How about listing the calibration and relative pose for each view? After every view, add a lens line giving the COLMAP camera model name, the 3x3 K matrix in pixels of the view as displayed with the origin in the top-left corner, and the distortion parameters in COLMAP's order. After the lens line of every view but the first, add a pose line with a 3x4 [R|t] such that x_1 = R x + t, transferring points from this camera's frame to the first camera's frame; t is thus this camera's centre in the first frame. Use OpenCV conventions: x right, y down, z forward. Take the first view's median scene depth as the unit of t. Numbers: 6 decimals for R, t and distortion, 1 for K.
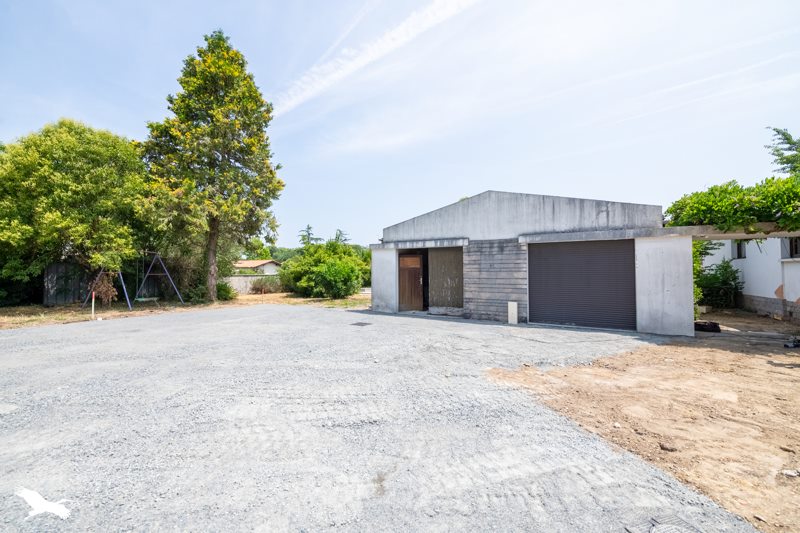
lens RADIAL K [[334.9, 0, 396.8], [0, 334.9, 262.7], [0, 0, 1]] dist [-0.004090, -0.000869]
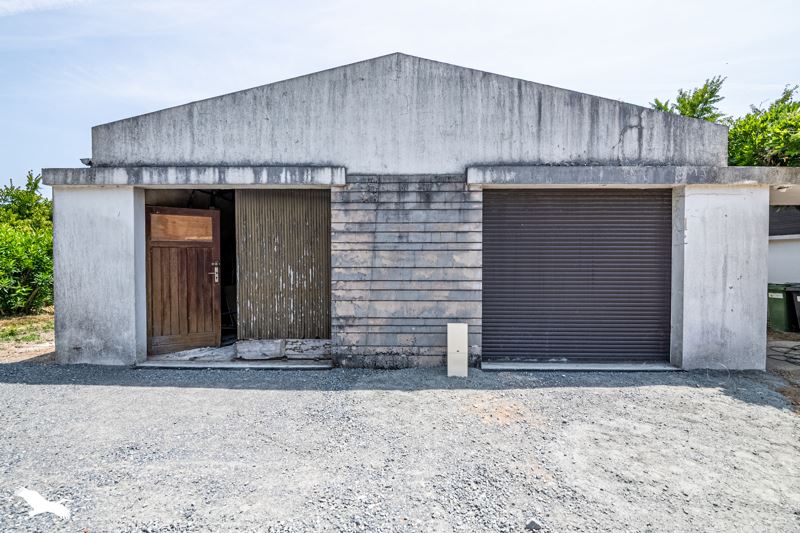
lens RADIAL K [[334.9, 0, 396.8], [0, 334.9, 262.7], [0, 0, 1]] dist [-0.004090, -0.000869]
pose [[0.858378, -0.007185, 0.512967, 0.063040], [-0.015457, 0.999086, 0.039859, 0.024282], [-0.512784, -0.042143, 0.857483, 0.639585]]
